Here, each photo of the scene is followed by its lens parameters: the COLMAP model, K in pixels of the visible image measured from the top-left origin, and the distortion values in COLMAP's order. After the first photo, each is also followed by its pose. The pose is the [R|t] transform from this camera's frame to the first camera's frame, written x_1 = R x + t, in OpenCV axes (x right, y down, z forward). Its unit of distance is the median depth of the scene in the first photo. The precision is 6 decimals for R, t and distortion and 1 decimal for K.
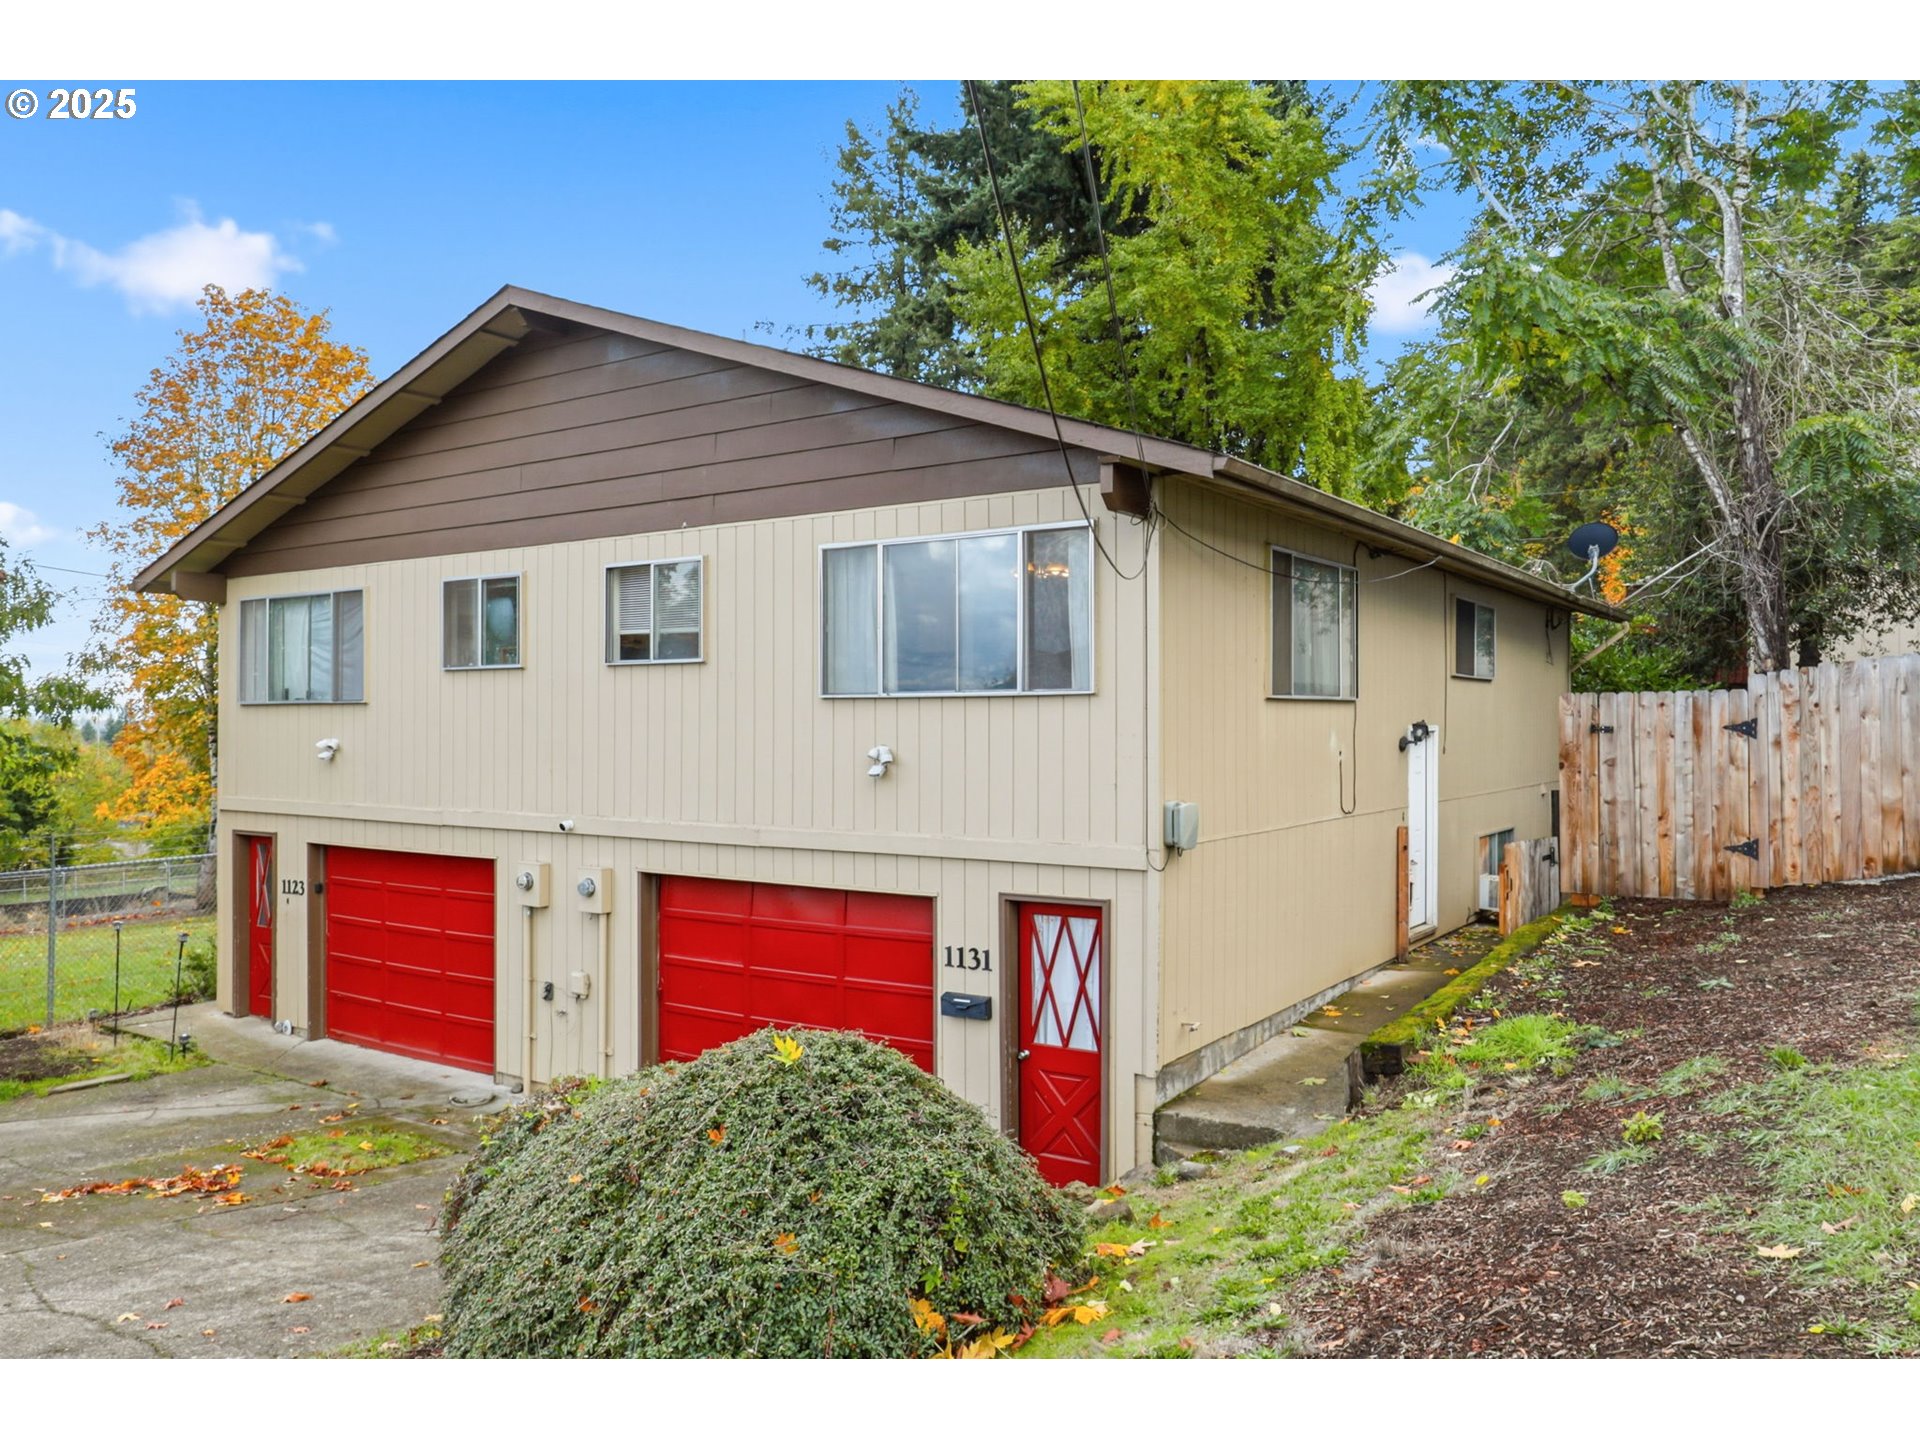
lens RADIAL K [[1383.3, 0, 960.0], [0, 1383.3, 720.0], [0, 0, 1]] dist [-0.003777, 0.000634]
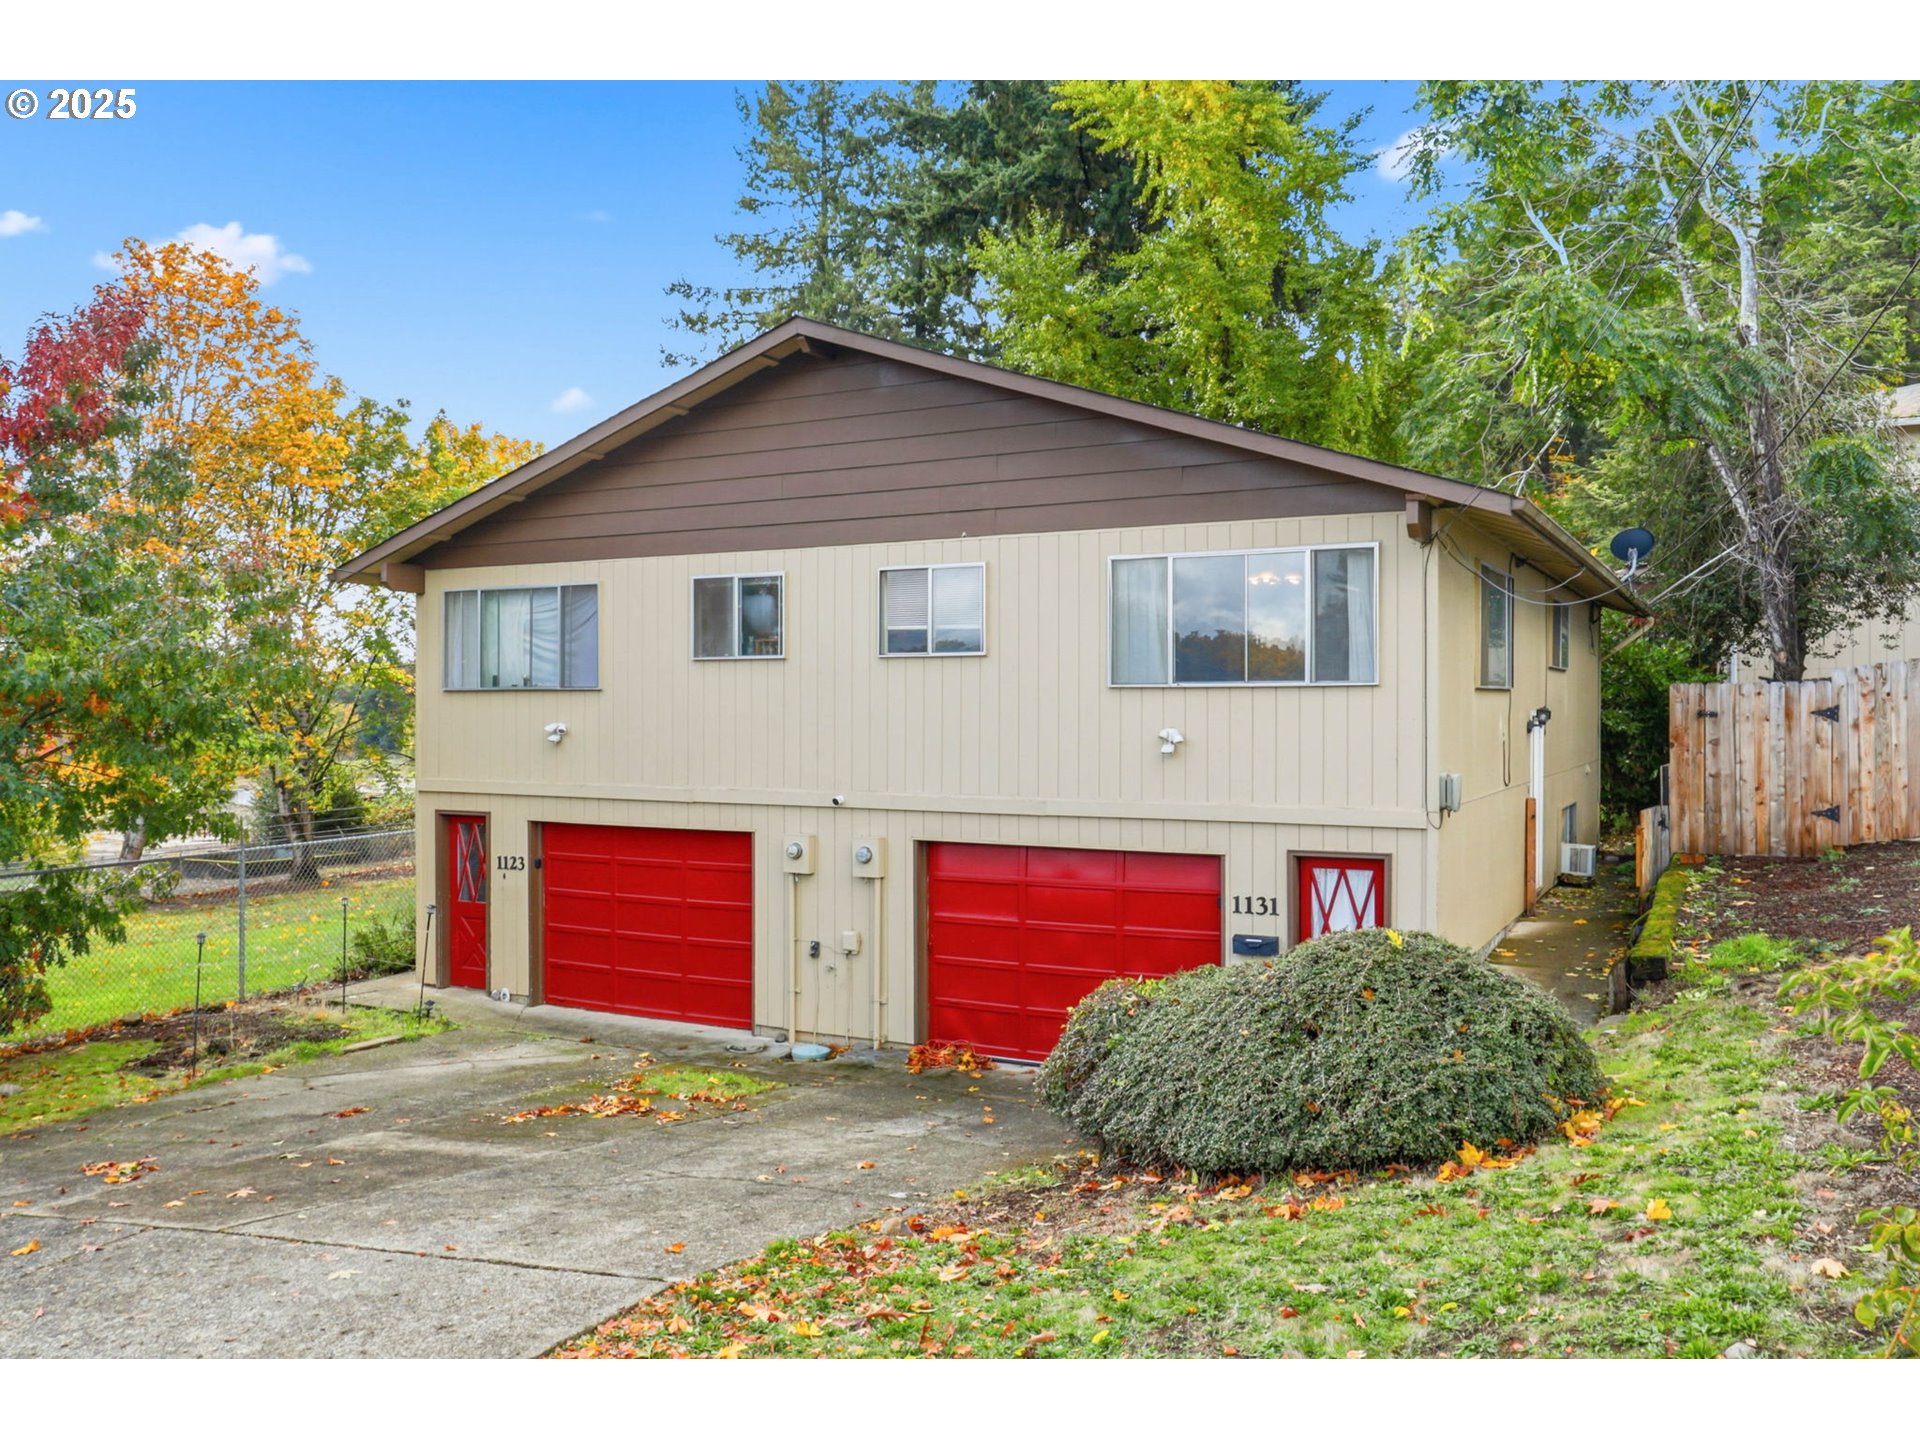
lens RADIAL K [[1487.7, 0, 960.0], [0, 1487.7, 720.0], [0, 0, 1]] dist [-0.002793, -0.000985]
pose [[0.994695, -0.000370, 0.102865, -0.294193], [-0.000723, 0.999944, 0.010588, -0.001284], [-0.102863, -0.010606, 0.994639, -0.194761]]
